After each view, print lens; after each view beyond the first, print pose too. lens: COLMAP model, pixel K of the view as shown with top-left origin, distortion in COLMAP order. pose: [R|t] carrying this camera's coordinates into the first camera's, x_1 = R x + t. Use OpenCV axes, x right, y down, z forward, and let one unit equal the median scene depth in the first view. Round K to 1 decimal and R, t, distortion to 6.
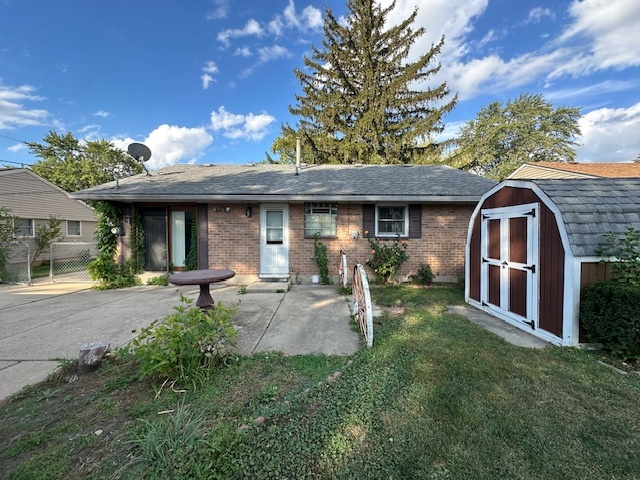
lens RADIAL K [[255.3, 0, 322.7], [0, 255.3, 239.6], [0, 0, 1]] dist [-0.003789, 0.000098]
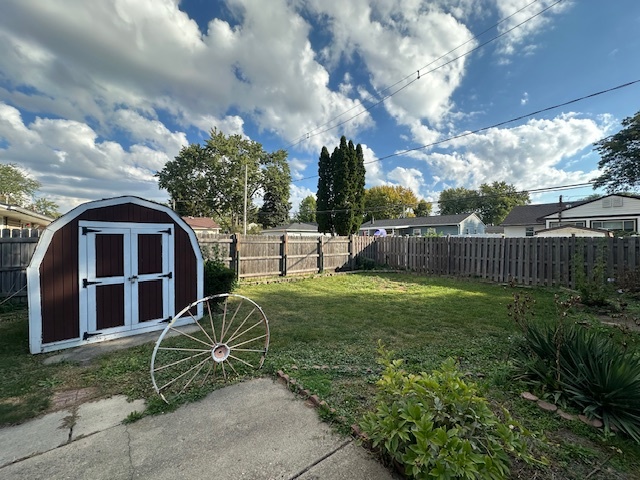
lens RADIAL K [[255.3, 0, 319.4], [0, 255.3, 240.3], [0, 0, 1]] dist [-0.003789, 0.000098]
pose [[-0.642321, -0.002724, 0.766431, -0.323604], [0.029879, 0.999145, 0.028591, -0.038316], [-0.765853, 0.041265, -0.641690, 0.642453]]
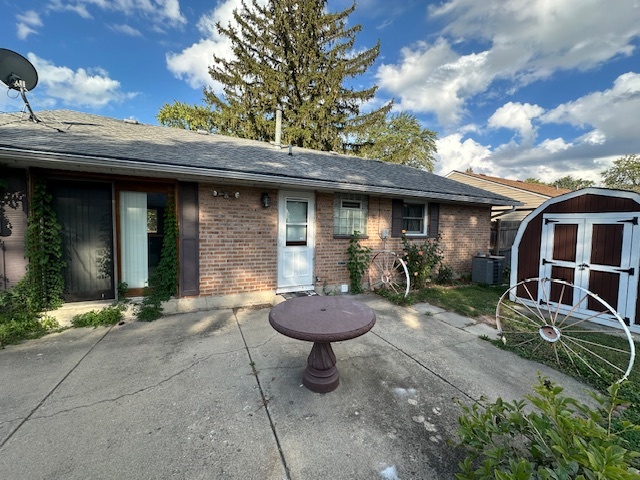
lens RADIAL K [[255.3, 0, 320.6], [0, 255.3, 238.2], [0, 0, 1]] dist [-0.003789, 0.000098]
pose [[0.902315, -0.005726, 0.431040, -0.450395], [-0.007250, 0.999569, 0.028455, -0.027006], [-0.431017, -0.028800, 0.901884, 0.306477]]
